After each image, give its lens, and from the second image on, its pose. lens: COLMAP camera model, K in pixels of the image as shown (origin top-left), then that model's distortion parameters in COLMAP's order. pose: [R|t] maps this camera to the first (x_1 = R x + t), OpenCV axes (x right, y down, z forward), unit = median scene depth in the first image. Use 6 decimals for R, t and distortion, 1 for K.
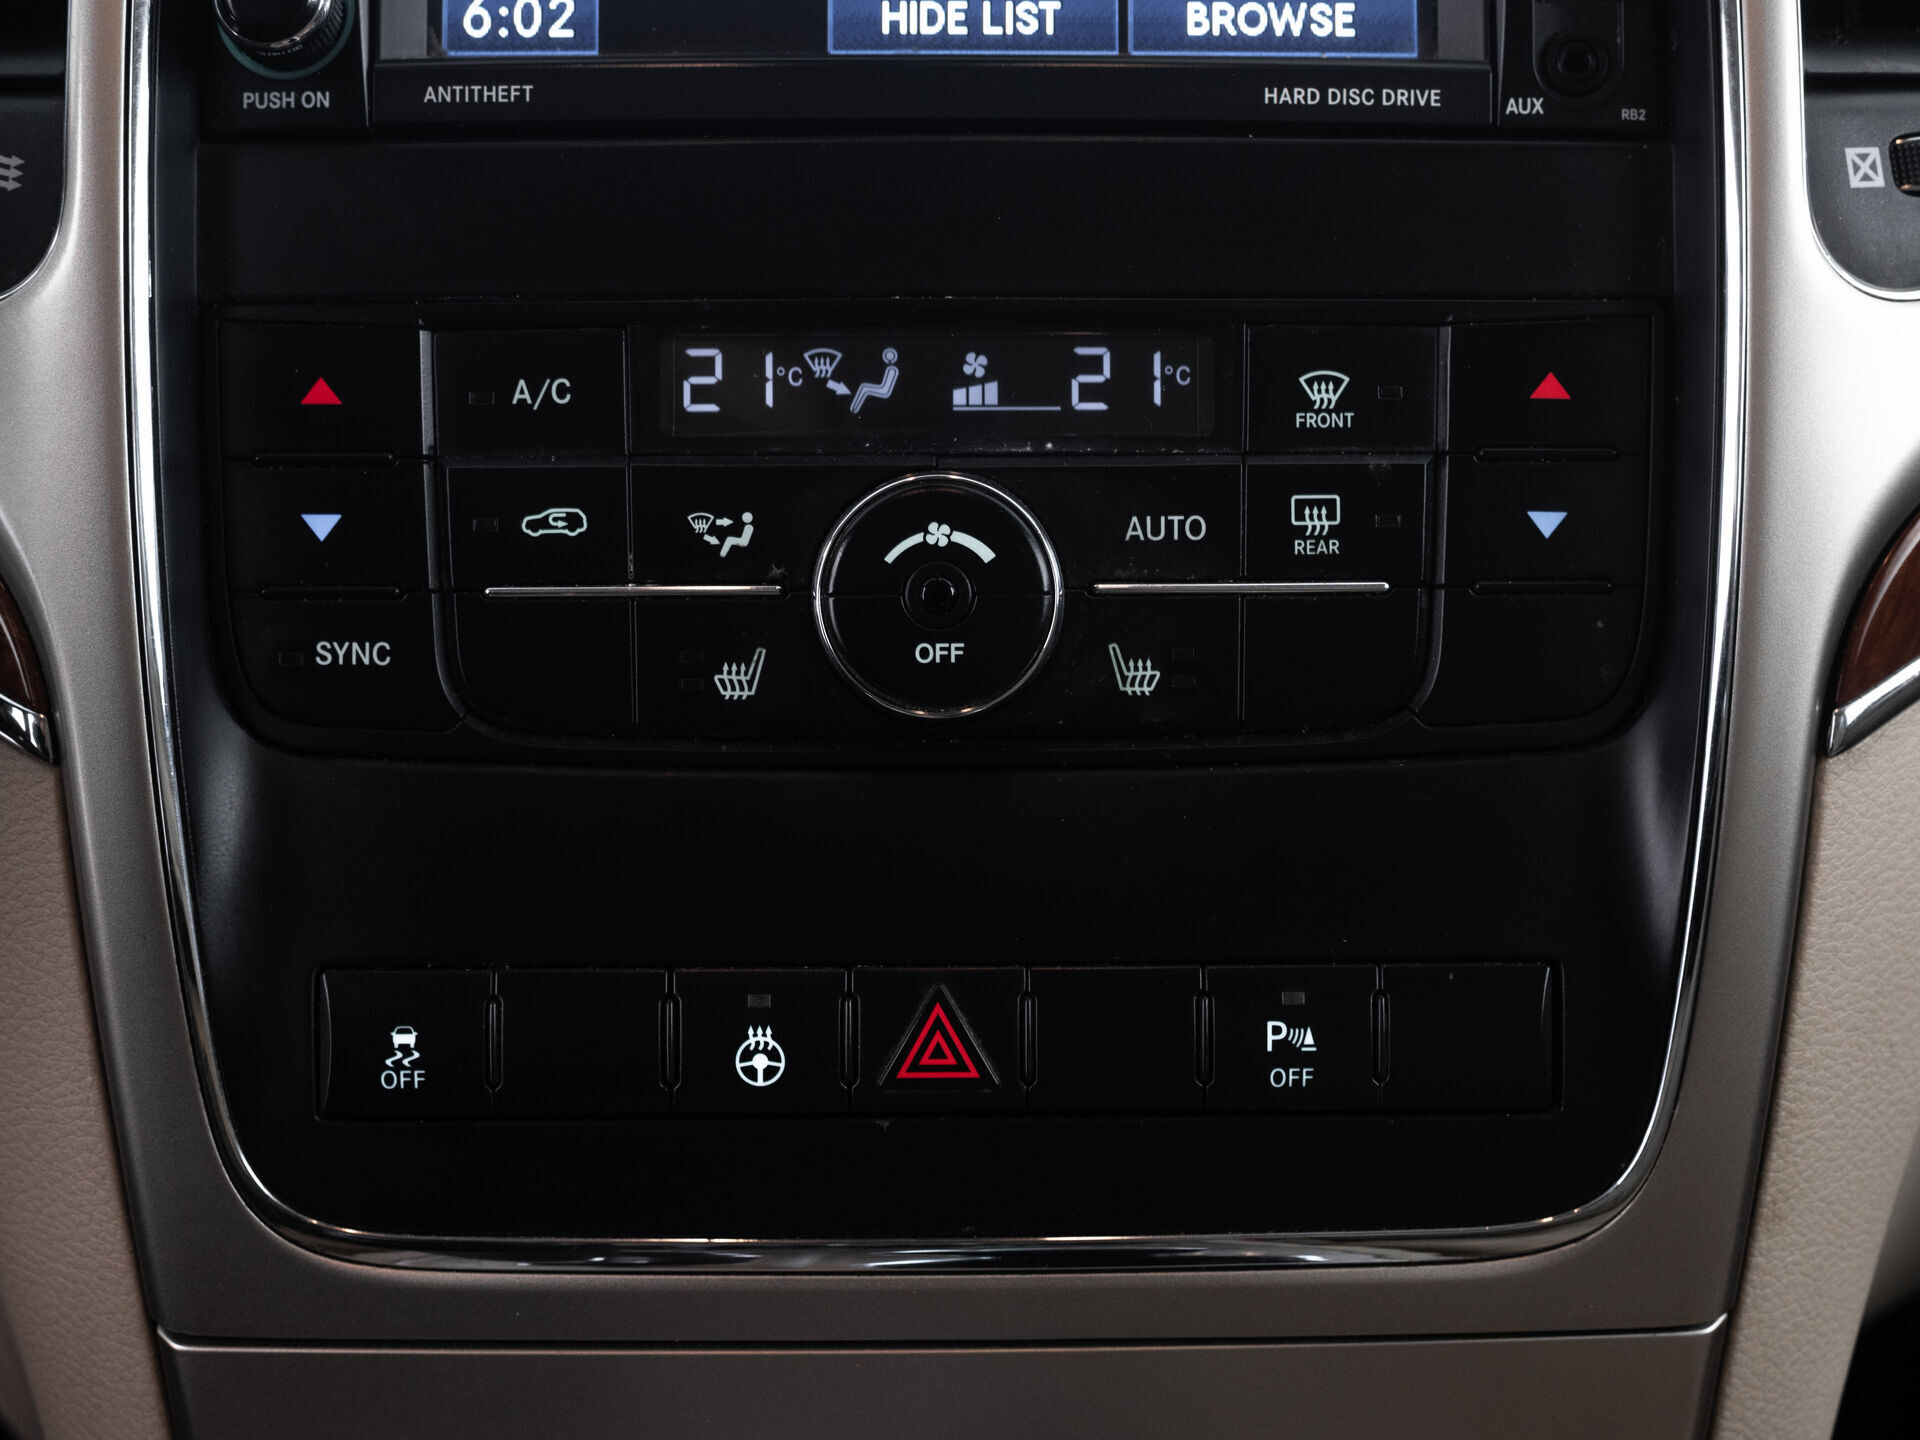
lens RADIAL K [[3223.9, 0, 964.1], [0, 3223.9, 714.2], [0, 0, 1]] dist [-0.122058, 0.000000]
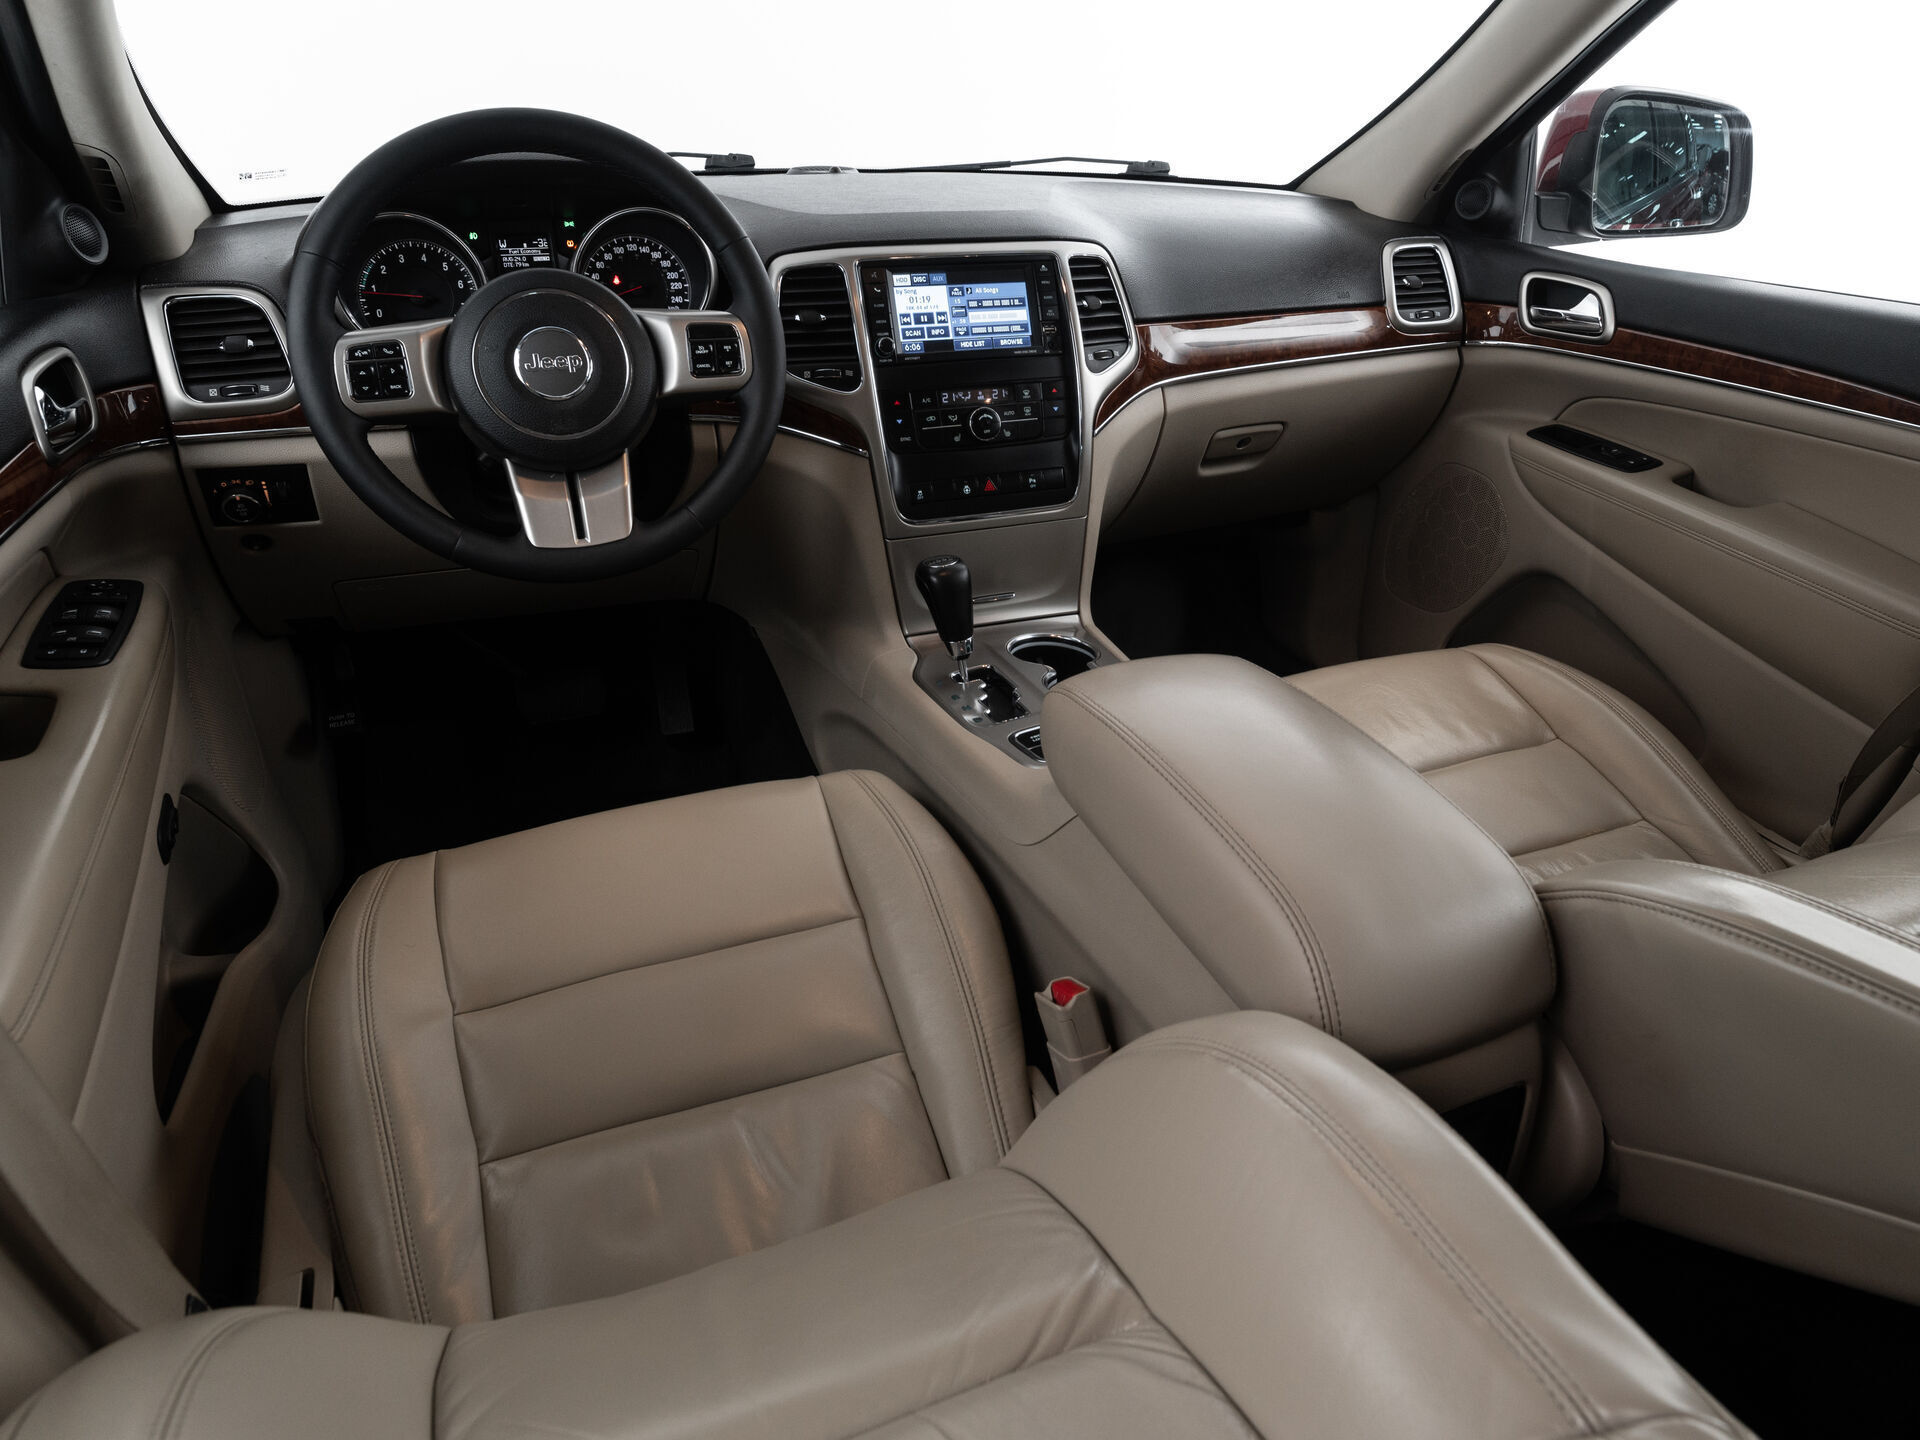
lens RADIAL K [[1285.4, 0, 1001.2], [0, 1285.4, 704.1], [0, 0, 1]] dist [-0.018448, -0.002299]
pose [[0.933338, -0.148551, 0.326822, -1.019723], [0.109117, 0.984688, 0.135955, 0.197635], [-0.342014, -0.091230, 0.935256, -1.820107]]
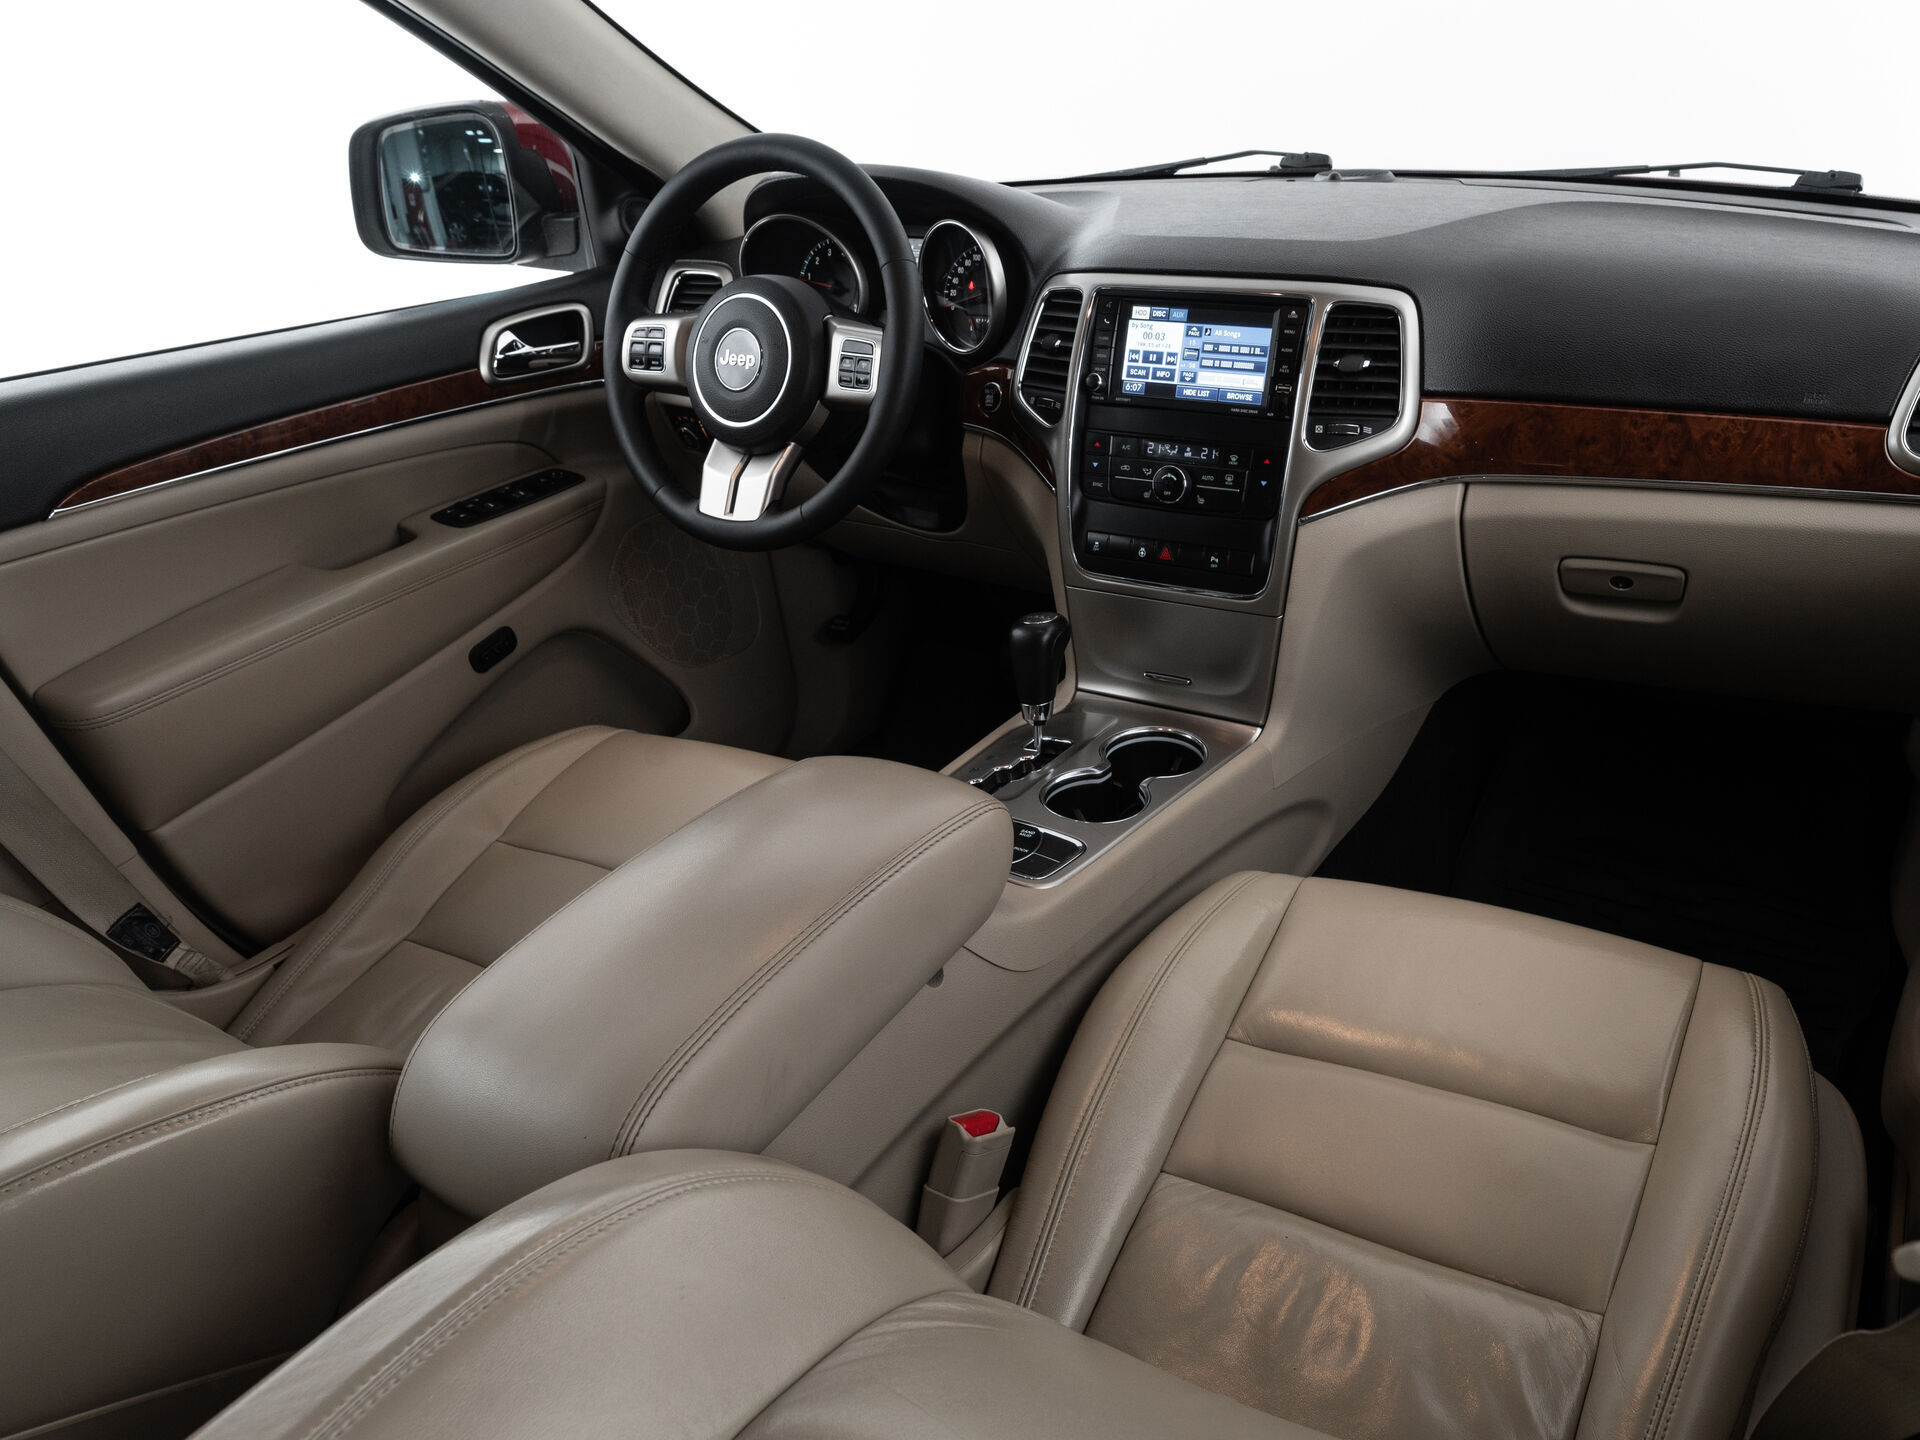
lens RADIAL K [[1285.4, 0, 1173.0], [0, 1285.4, 750.6], [0, 0, 1]] dist [-0.018448, -0.002299]
pose [[0.885715, 0.193884, -0.421803, 1.186421], [-0.118217, 0.972855, 0.198943, -0.030333], [0.448925, -0.126343, 0.884593, -1.368240]]
